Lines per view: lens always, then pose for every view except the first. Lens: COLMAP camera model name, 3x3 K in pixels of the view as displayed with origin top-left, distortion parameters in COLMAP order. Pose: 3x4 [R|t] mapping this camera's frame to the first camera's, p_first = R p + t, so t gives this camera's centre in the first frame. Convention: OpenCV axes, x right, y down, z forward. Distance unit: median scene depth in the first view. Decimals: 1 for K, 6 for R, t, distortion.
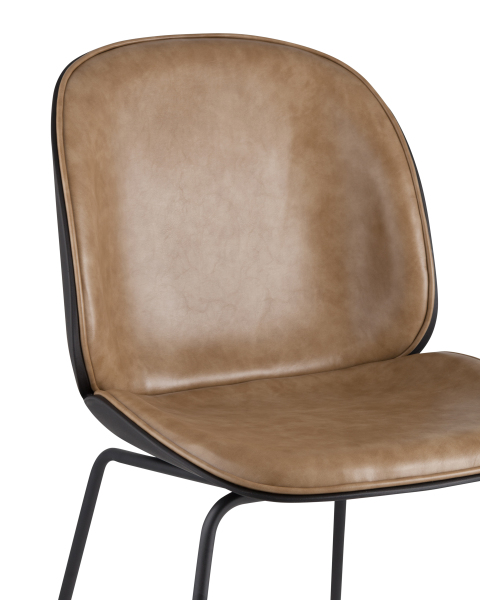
lens RADIAL K [[2083.1, 0, 241.1], [0, 2083.1, 359.5], [0, 0, 1]] dist [0.163669, 0.000000]
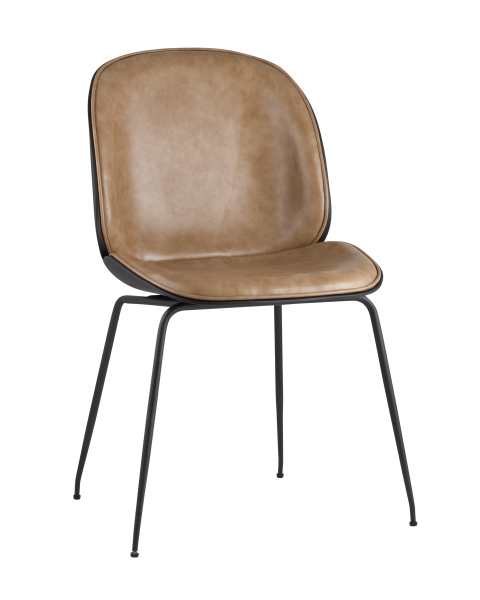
lens RADIAL K [[2216.8, 0, 240.7], [0, 2216.8, 299.5], [0, 0, 1]] dist [0.079866, 0.000000]
pose [[0.994507, 0.007930, -0.104365, 0.206908], [-0.015267, 0.997452, -0.069692, 0.162146], [0.103547, 0.070903, 0.992094, -0.708449]]
